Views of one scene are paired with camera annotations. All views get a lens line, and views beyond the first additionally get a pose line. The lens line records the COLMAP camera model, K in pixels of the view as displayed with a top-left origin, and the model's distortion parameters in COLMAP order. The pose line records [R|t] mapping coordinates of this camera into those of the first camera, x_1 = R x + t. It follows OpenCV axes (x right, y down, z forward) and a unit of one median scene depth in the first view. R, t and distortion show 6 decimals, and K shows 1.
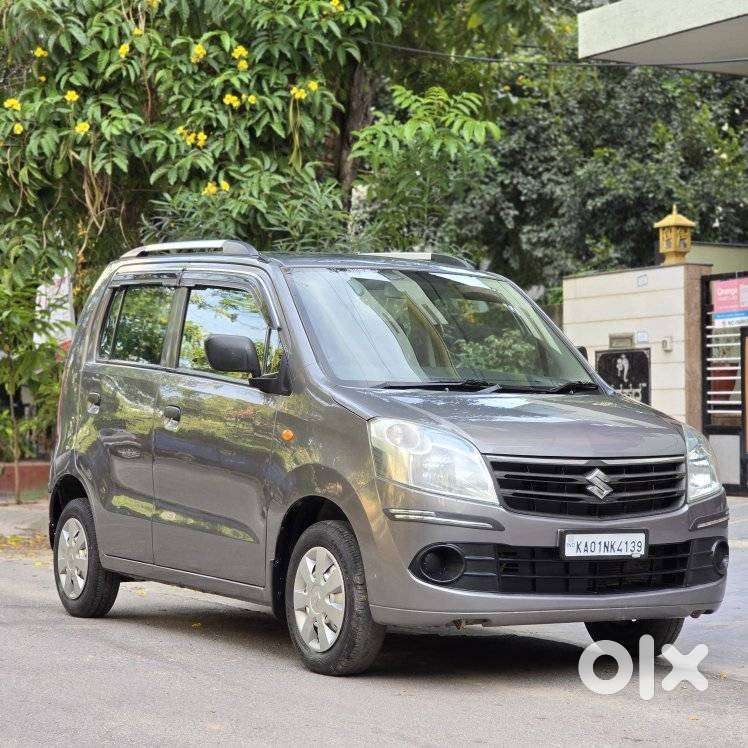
lens RADIAL K [[1883.1, 0, 364.8], [0, 1883.1, 373.2], [0, 0, 1]] dist [-0.052786, 1.384227]
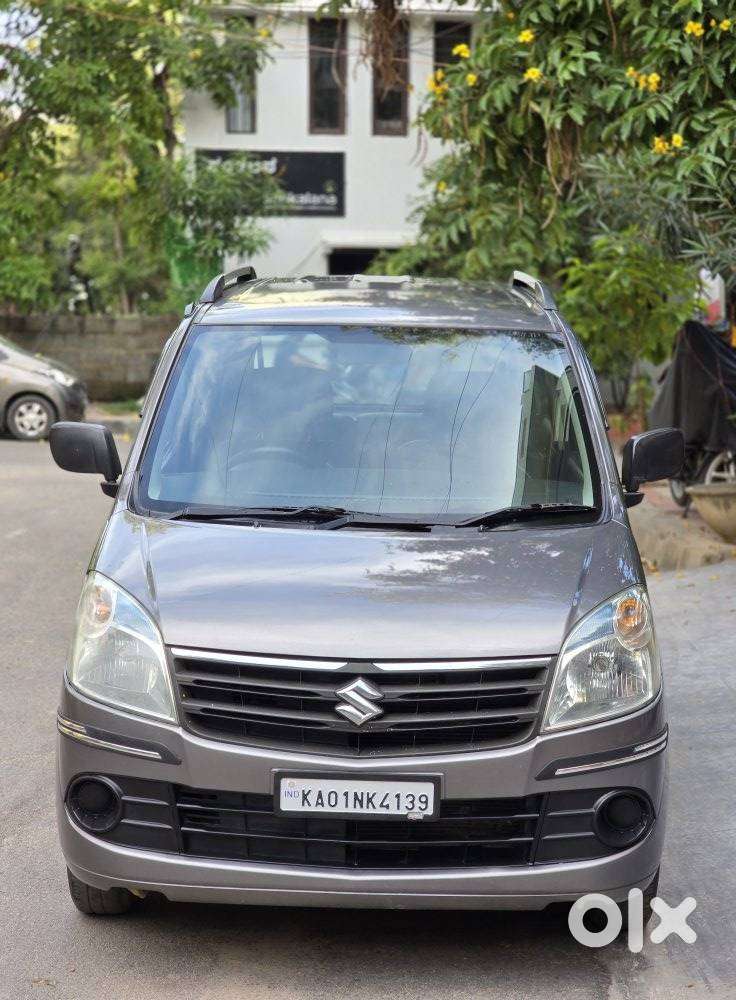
lens RADIAL K [[1891.8, 0, 368.1], [0, 1891.8, 531.3], [0, 0, 1]] dist [-0.009021, 0.063591]
pose [[0.854521, 0.065988, -0.515207, 0.232944], [0.004732, 0.990867, 0.134759, -0.043840], [0.519395, -0.117592, 0.846405, 0.235337]]
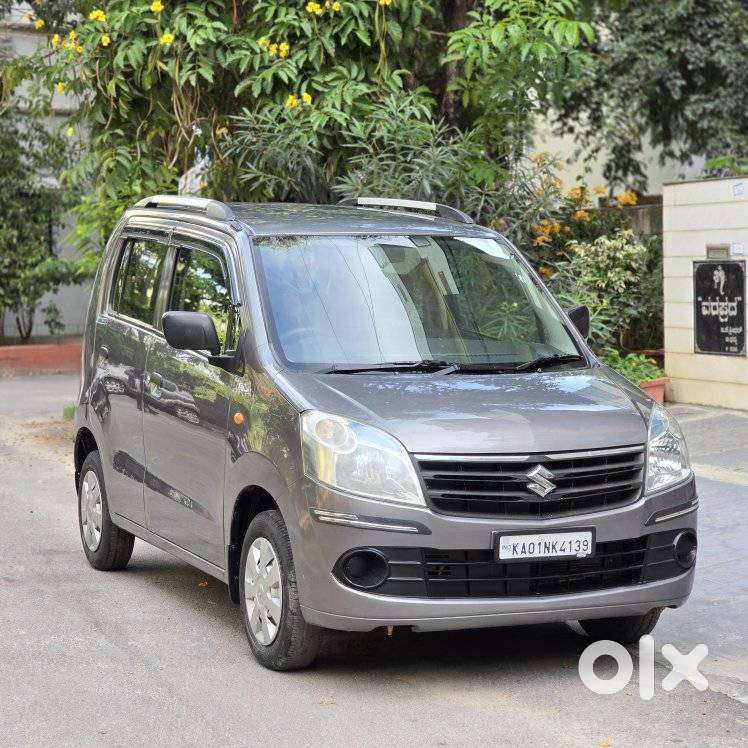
lens RADIAL K [[1848.4, 0, 388.3], [0, 1848.4, 374.3], [0, 0, 1]] dist [0.110817, 0.395234]
pose [[0.992972, -0.000723, -0.118350, 0.080975], [0.011176, 0.996085, 0.087689, -0.039784], [0.117823, -0.088395, 0.989092, 0.035284]]
